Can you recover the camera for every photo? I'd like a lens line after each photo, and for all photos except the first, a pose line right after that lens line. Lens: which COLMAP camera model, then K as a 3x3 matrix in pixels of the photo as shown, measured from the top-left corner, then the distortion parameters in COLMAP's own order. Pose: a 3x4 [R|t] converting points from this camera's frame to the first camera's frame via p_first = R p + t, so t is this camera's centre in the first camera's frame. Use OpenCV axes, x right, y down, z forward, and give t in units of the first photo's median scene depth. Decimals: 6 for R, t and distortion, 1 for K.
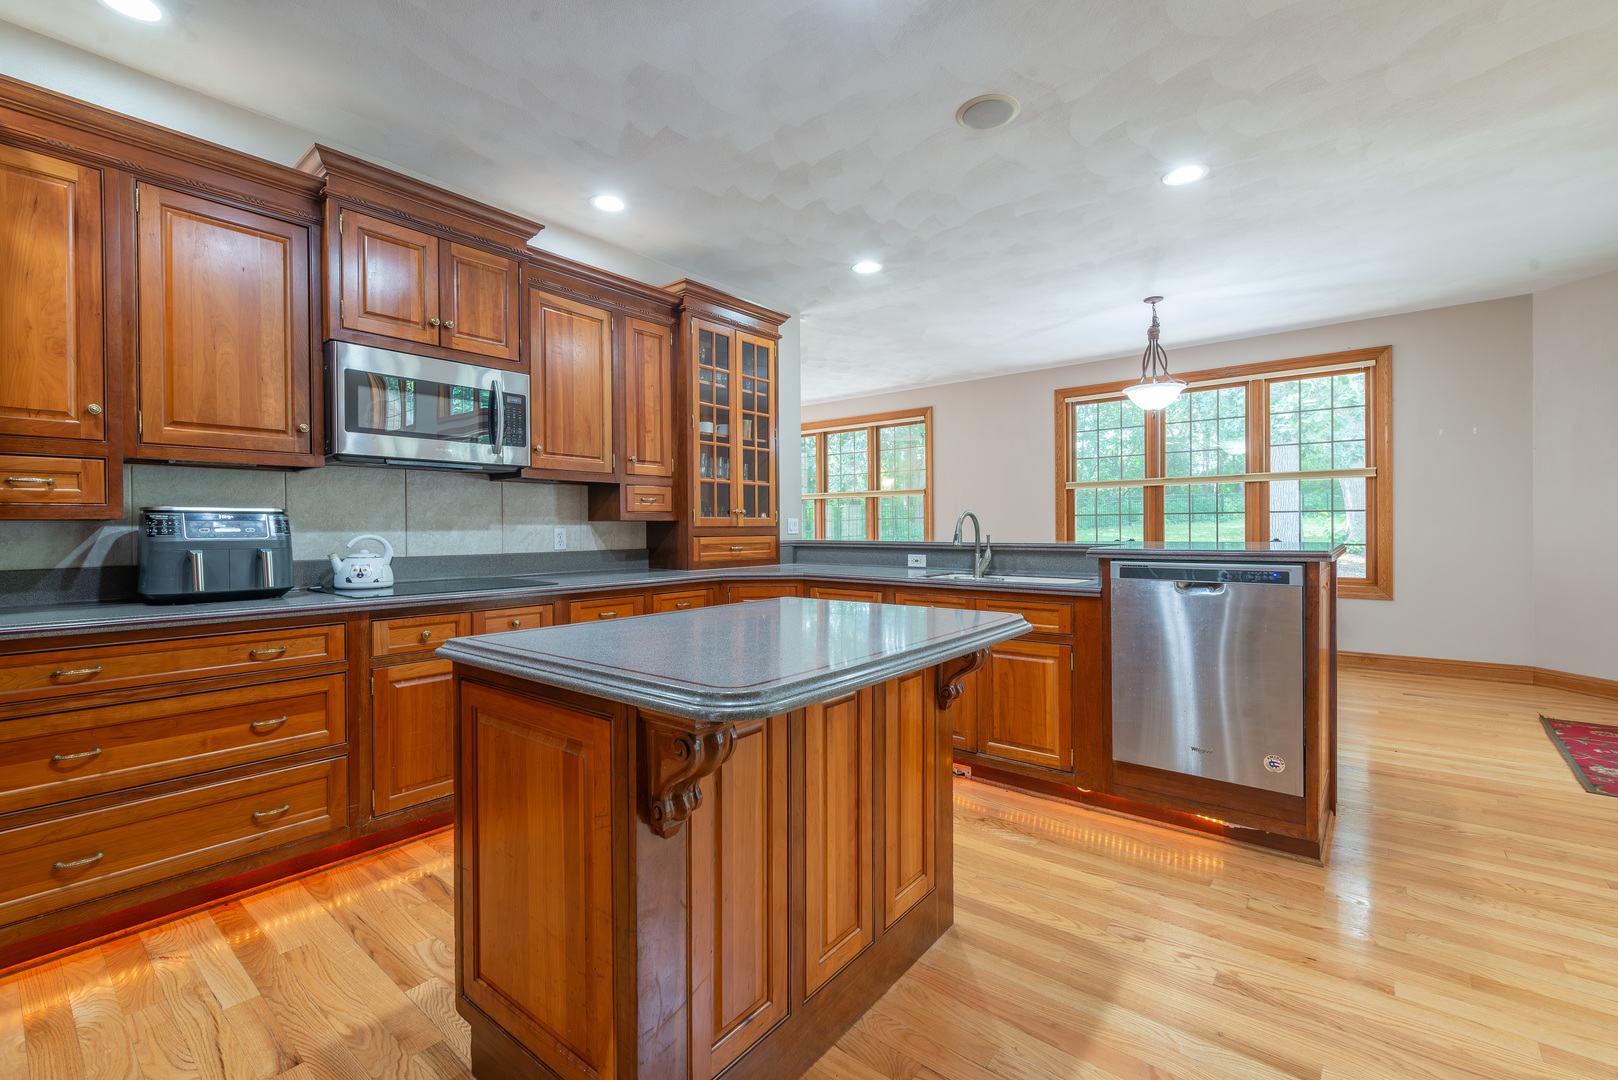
lens RADIAL K [[699.9, 0, 808.4], [0, 699.9, 534.7], [0, 0, 1]] dist [-0.000629, -0.000303]
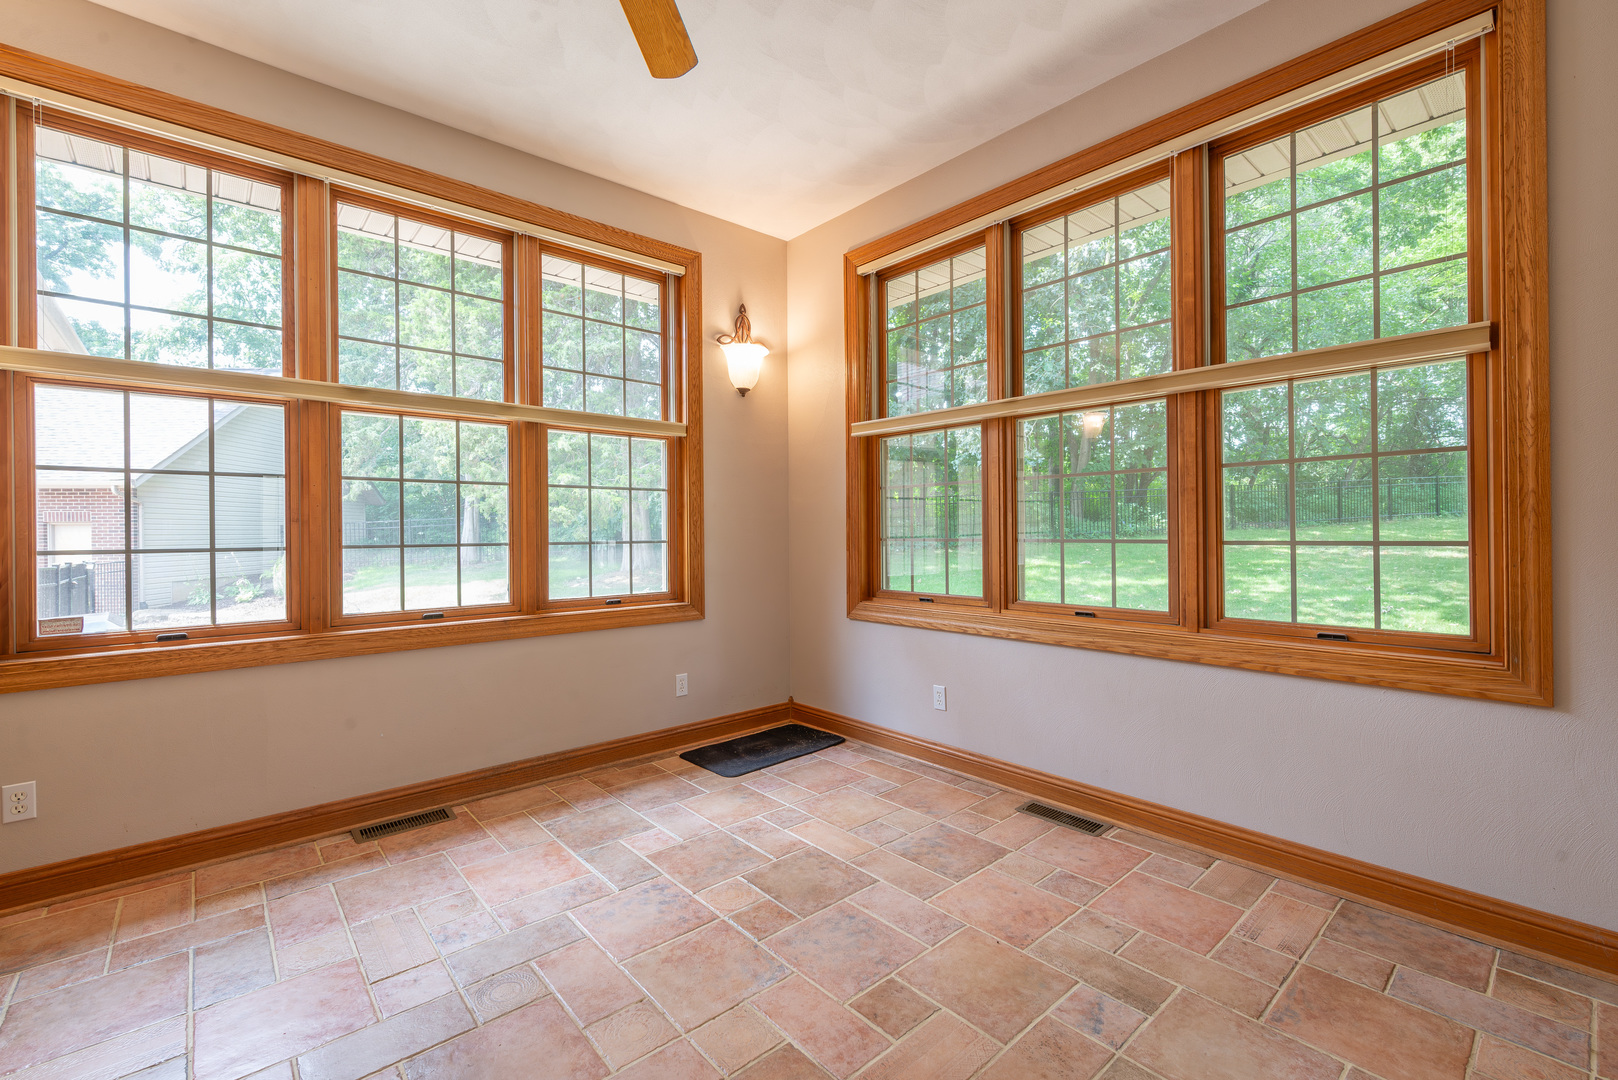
lens RADIAL K [[699.9, 0, 806.6], [0, 699.9, 534.7], [0, 0, 1]] dist [-0.000629, -0.000303]
pose [[0.986601, 0.002454, -0.163134, -0.031782], [-0.002391, 0.999997, 0.000580, 0.008530], [0.163134, -0.000182, 0.986604, 1.070444]]
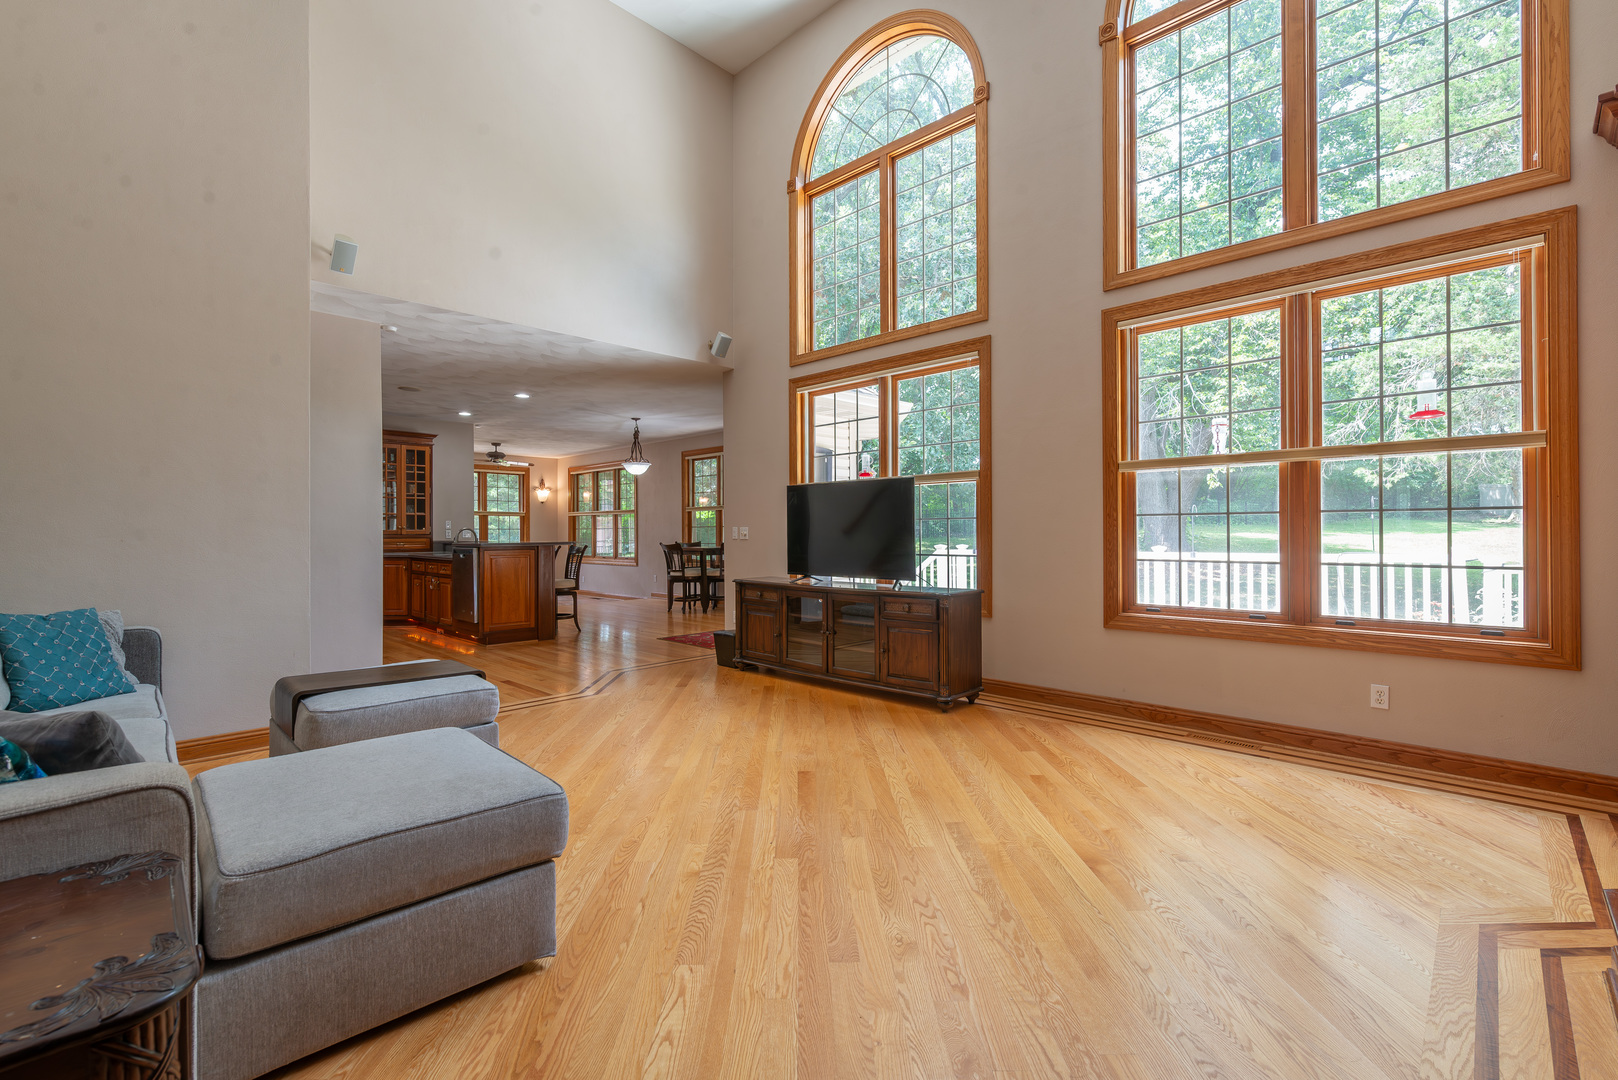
lens RADIAL K [[699.9, 0, 807.8], [0, 699.9, 533.5], [0, 0, 1]] dist [-0.000629, -0.000303]
pose [[0.996273, 0.004116, -0.086159, 1.035773], [-0.004819, 0.999957, -0.007956, -0.001503], [0.086123, 0.008342, 0.996250, -0.824237]]
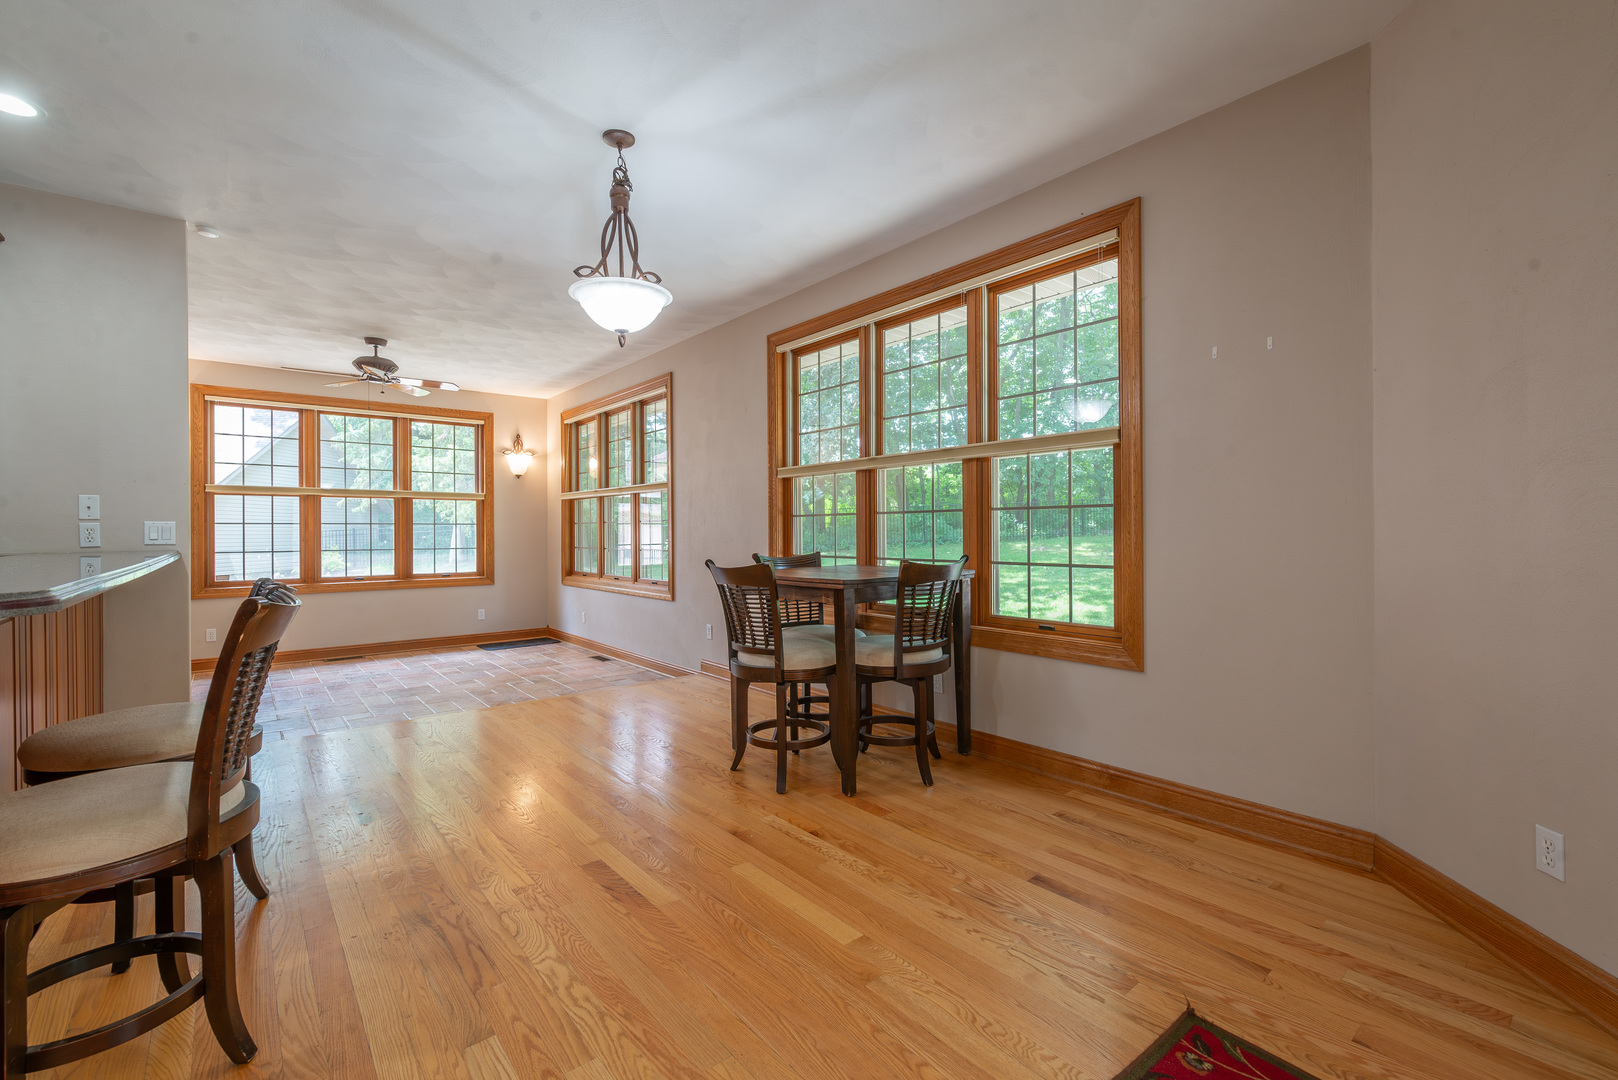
lens RADIAL K [[699.9, 0, 809.4], [0, 699.9, 540.3], [0, 0, 1]] dist [-0.000629, -0.000303]
pose [[0.980987, 0.004769, -0.194015, 0.687337], [-0.004263, 0.999986, 0.003024, -0.008406], [0.194027, -0.002139, 0.980994, 0.422916]]
